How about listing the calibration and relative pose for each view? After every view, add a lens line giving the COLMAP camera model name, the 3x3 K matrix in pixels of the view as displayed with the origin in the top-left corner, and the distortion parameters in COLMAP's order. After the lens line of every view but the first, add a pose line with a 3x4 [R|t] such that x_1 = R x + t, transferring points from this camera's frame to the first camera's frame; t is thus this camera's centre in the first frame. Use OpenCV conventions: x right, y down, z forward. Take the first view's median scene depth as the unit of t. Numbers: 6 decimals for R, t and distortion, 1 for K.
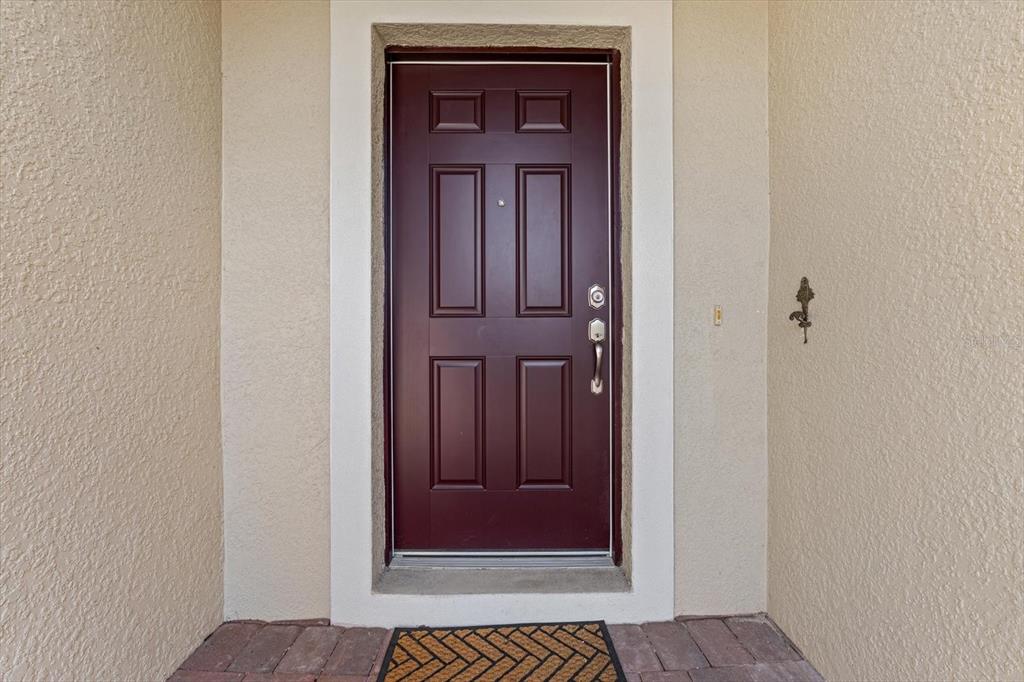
lens RADIAL K [[461.8, 0, 513.6], [0, 461.8, 345.1], [0, 0, 1]] dist [-0.003222, -0.000121]
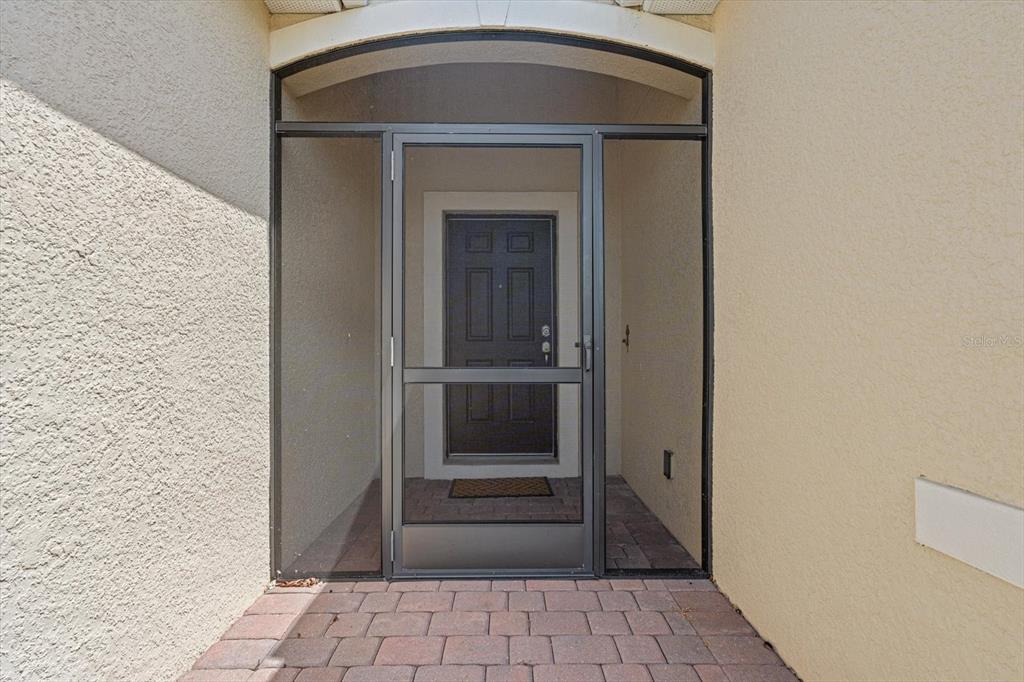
lens RADIAL K [[461.8, 0, 513.6], [0, 461.8, 345.1], [0, 0, 1]] dist [-0.003222, -0.000121]
pose [[0.999993, -0.003714, 0.000740, 0.033103], [0.003736, 0.999471, -0.032309, 0.026600], [-0.000620, 0.032311, 0.999478, -1.126089]]
